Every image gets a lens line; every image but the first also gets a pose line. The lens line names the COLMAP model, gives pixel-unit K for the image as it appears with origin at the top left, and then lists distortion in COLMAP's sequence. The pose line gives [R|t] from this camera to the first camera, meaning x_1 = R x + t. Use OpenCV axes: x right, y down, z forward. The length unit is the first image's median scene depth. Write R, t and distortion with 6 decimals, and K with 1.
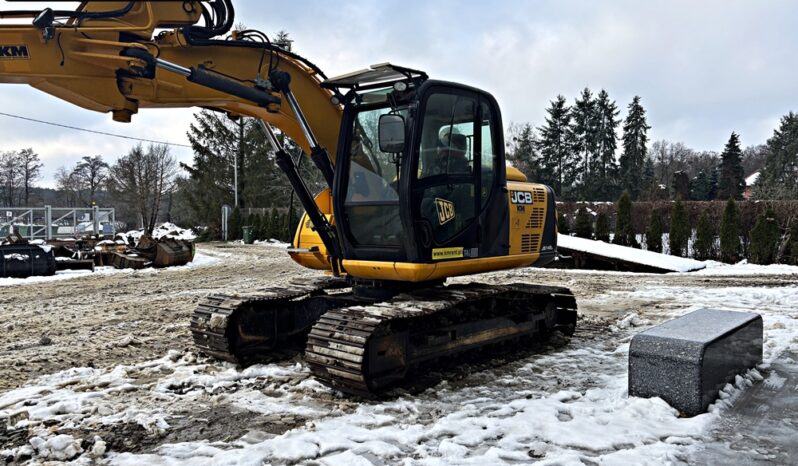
lens RADIAL K [[602.1, 0, 396.3], [0, 602.1, 237.4], [0, 0, 1]] dist [0.061289, -0.071700]
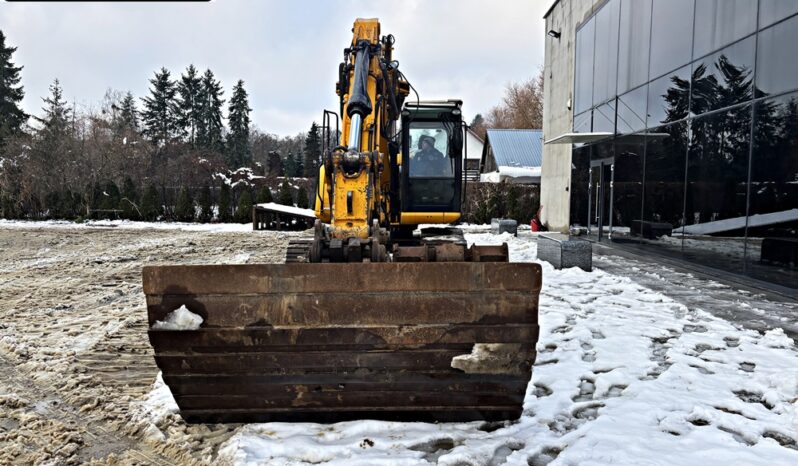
lens RADIAL K [[602.1, 0, 396.3], [0, 602.1, 237.4], [0, 0, 1]] dist [0.061289, -0.071700]
pose [[0.764637, -0.039549, 0.643247, -0.190818], [0.012419, 0.998834, 0.046649, 0.004822], [-0.644342, -0.027681, 0.764237, -0.037338]]
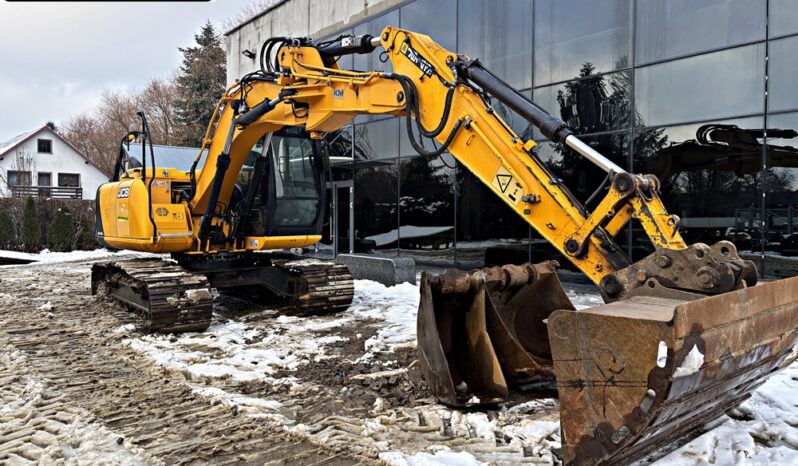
lens RADIAL K [[601.5, 0, 402.8], [0, 601.5, 227.8], [0, 0, 1]] dist [0.062070, -0.077667]
pose [[0.170882, -0.022746, 0.985029, -0.242336], [0.035181, 0.999237, 0.016971, 0.000455], [-0.984663, 0.031755, 0.171552, 0.072699]]
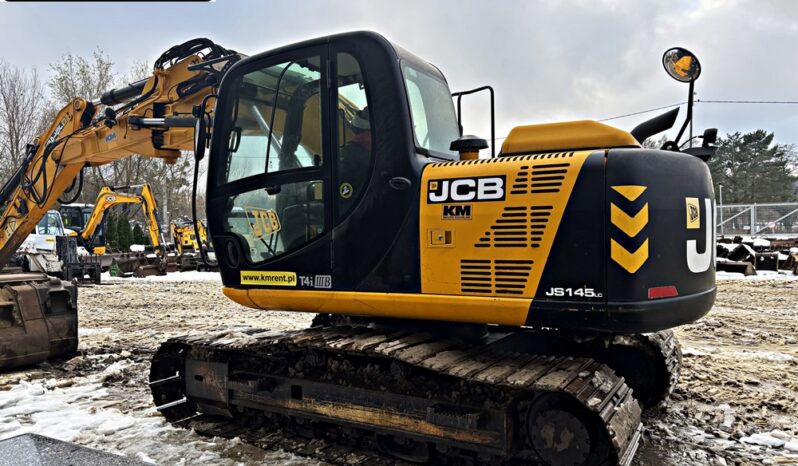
lens RADIAL K [[602.1, 0, 396.3], [0, 602.1, 237.4], [0, 0, 1]] dist [0.061289, -0.071700]
pose [[0.206677, 0.023232, -0.978133, 0.139117], [-0.002118, 0.999726, 0.023297, -0.007089], [0.978407, -0.002743, 0.206669, 0.161279]]
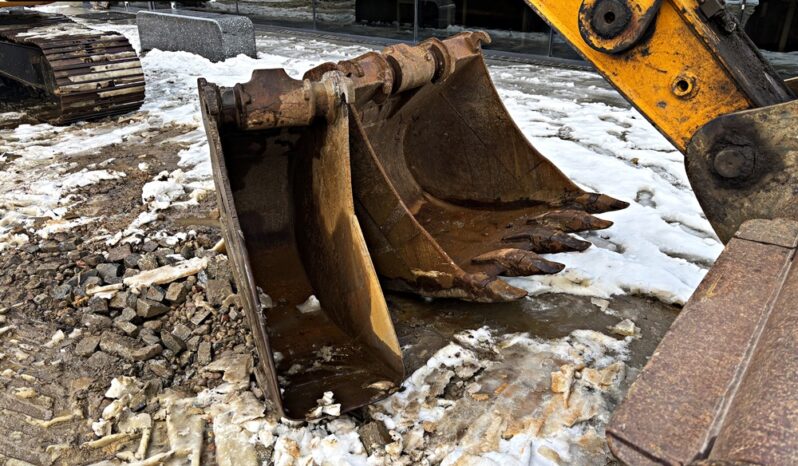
lens RADIAL K [[608.4, 0, 394.5], [0, 608.4, 233.0], [0, 0, 1]] dist [0.048011, -0.057812]
pose [[-0.020126, -0.415295, 0.909464, -0.163314], [0.035233, 0.908789, 0.415766, 0.002965], [-0.999176, 0.040411, -0.003658, 0.074379]]
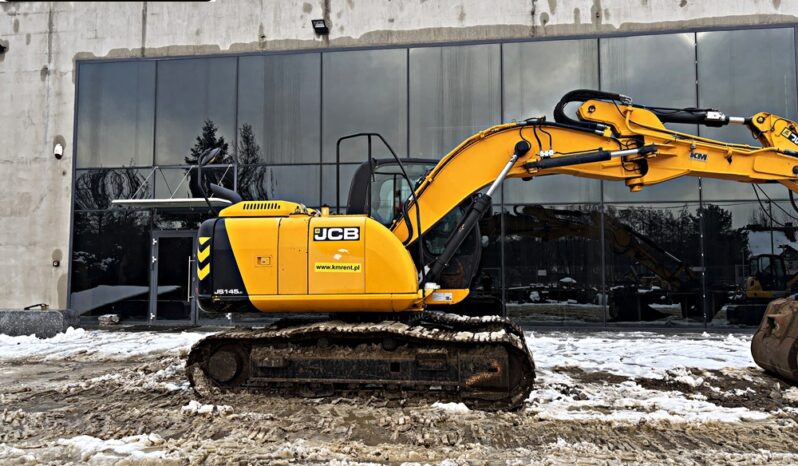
lens RADIAL K [[602.6, 0, 404.9], [0, 602.6, 231.8], [0, 0, 1]] dist [0.049838, -0.051479]
pose [[-0.559215, 0.060673, 0.826800, -0.183772], [0.032555, 0.998156, -0.051229, -0.004116], [-0.828383, -0.001731, -0.560159, 0.309017]]
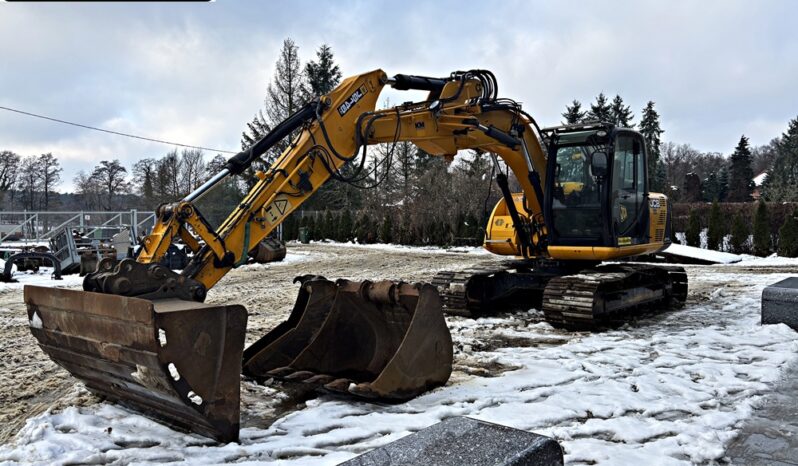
lens RADIAL K [[602.1, 0, 396.3], [0, 602.1, 237.4], [0, 0, 1]] dist [0.061289, -0.071700]
pose [[0.999985, -0.005268, -0.001120, -0.078244], [0.005265, 0.999983, -0.002547, 0.002931], [0.001134, 0.002541, 0.999996, -0.085116]]
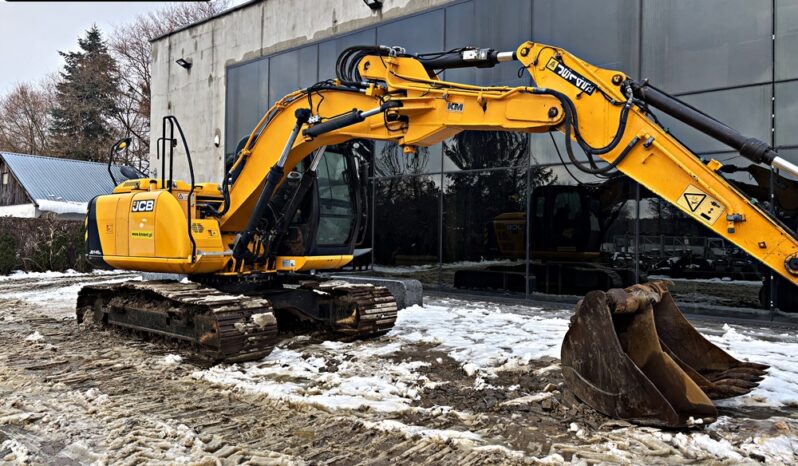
lens RADIAL K [[601.6, 0, 397.9], [0, 601.6, 228.3], [0, 0, 1]] dist [0.057903, -0.057799]
pose [[-0.034581, 0.016894, 0.999259, -0.240033], [0.023603, 0.999592, -0.016083, 0.000100], [-0.999123, 0.023029, -0.034966, 0.141426]]
